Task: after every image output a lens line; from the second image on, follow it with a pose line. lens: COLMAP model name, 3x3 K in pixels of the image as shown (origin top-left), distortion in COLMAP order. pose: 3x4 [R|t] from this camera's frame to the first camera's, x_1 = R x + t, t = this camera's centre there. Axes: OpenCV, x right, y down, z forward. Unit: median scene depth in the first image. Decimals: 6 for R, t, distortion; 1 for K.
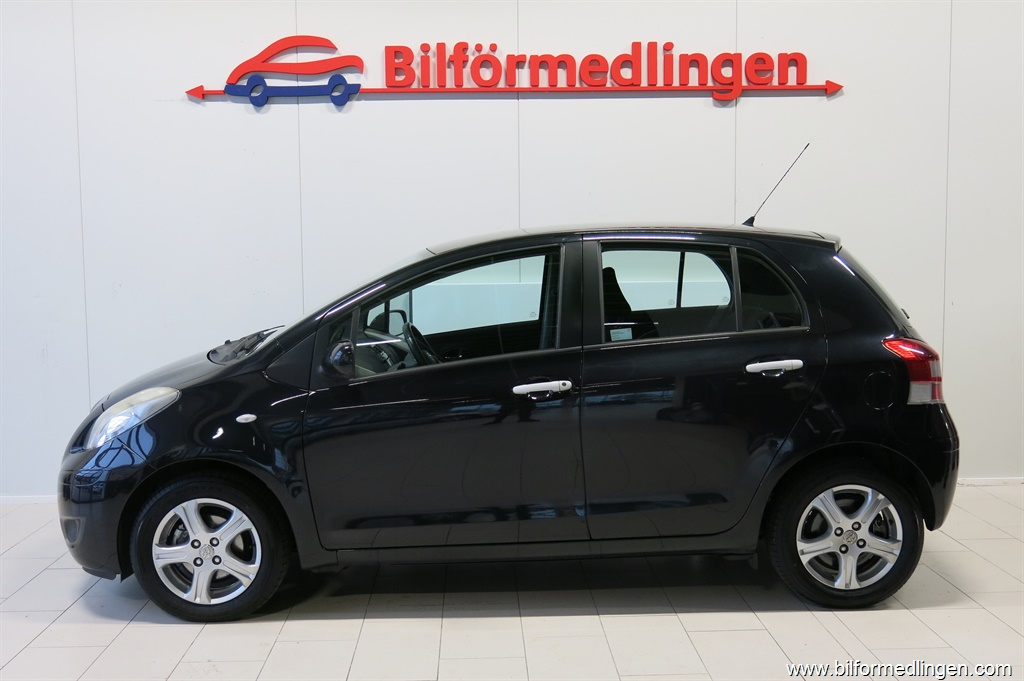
lens RADIAL K [[1146.3, 0, 511.3], [0, 1146.3, 339.7], [0, 0, 1]] dist [-0.006298, 0.000000]
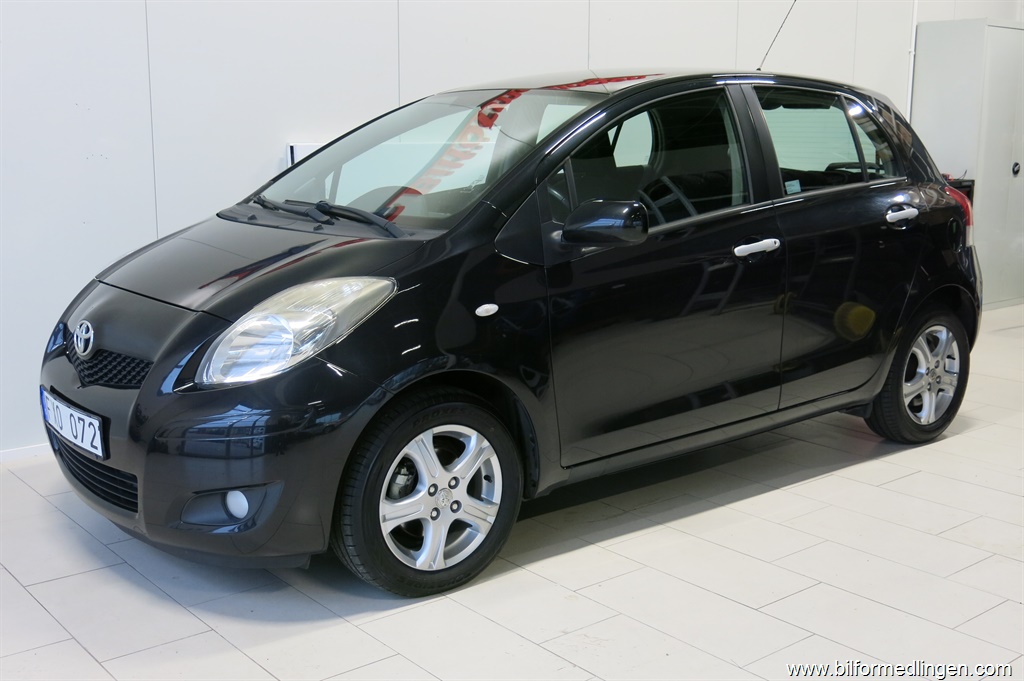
lens RADIAL K [[1146.3, 0, 514.2], [0, 1146.3, 347.9], [0, 0, 1]] dist [-0.006298, 0.000000]
pose [[0.787605, -0.101756, 0.607721, -0.659665], [0.038397, 0.992458, 0.116413, 0.007977], [-0.614983, -0.068353, 0.785572, 0.407011]]
